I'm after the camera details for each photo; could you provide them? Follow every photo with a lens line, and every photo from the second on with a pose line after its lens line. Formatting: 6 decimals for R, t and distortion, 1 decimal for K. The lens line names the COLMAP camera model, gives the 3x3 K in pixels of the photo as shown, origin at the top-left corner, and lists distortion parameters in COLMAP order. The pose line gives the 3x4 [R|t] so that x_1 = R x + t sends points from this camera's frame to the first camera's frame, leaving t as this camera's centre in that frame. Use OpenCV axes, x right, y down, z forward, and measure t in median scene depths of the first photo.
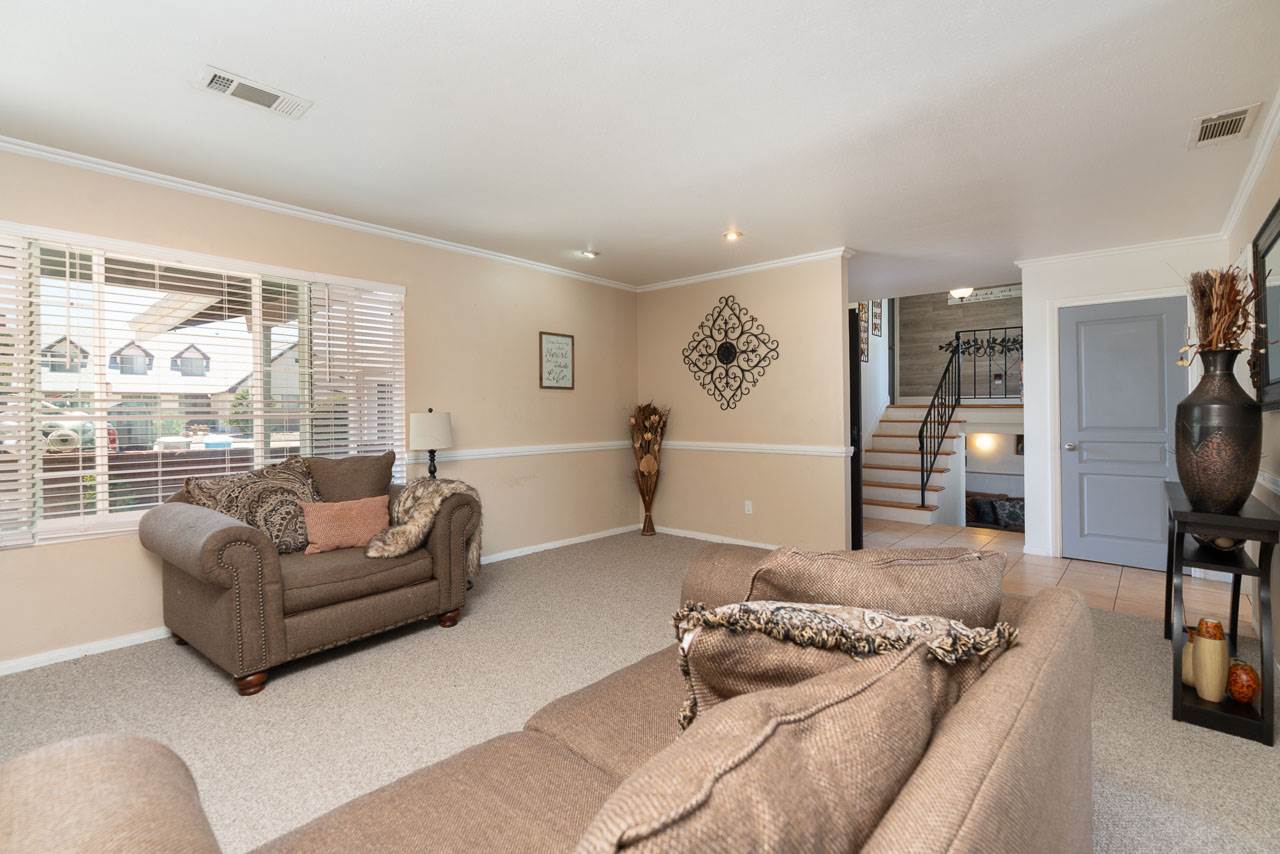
lens RADIAL K [[580.6, 0, 640.0], [0, 580.6, 427.0], [0, 0, 1]] dist [-0.001473, -0.000179]
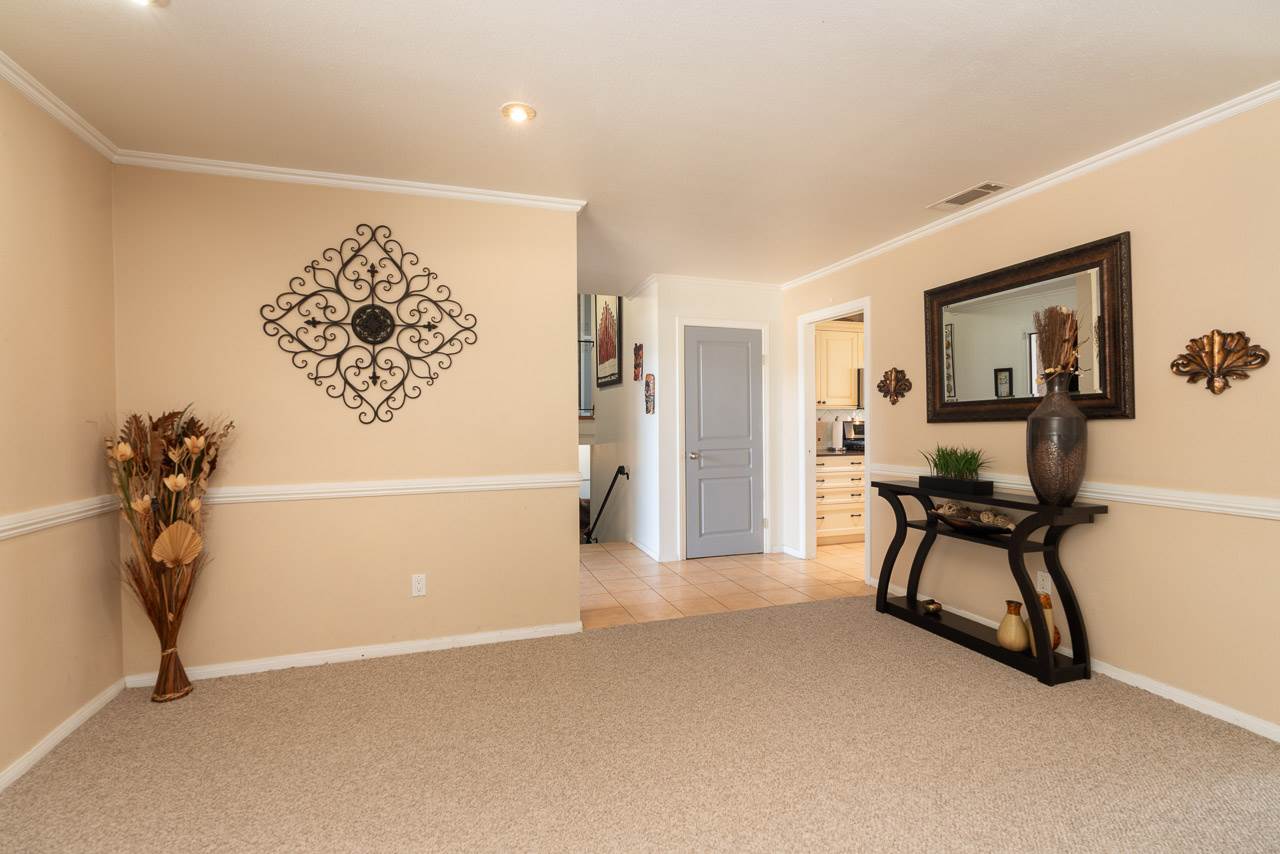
lens RADIAL K [[580.6, 0, 640.0], [0, 580.6, 427.0], [0, 0, 1]] dist [-0.001473, -0.000179]
pose [[0.508190, -0.013724, 0.861136, -0.209214], [0.027675, 0.999617, -0.000401, -0.018958], [-0.860800, 0.024036, 0.508375, 0.484287]]
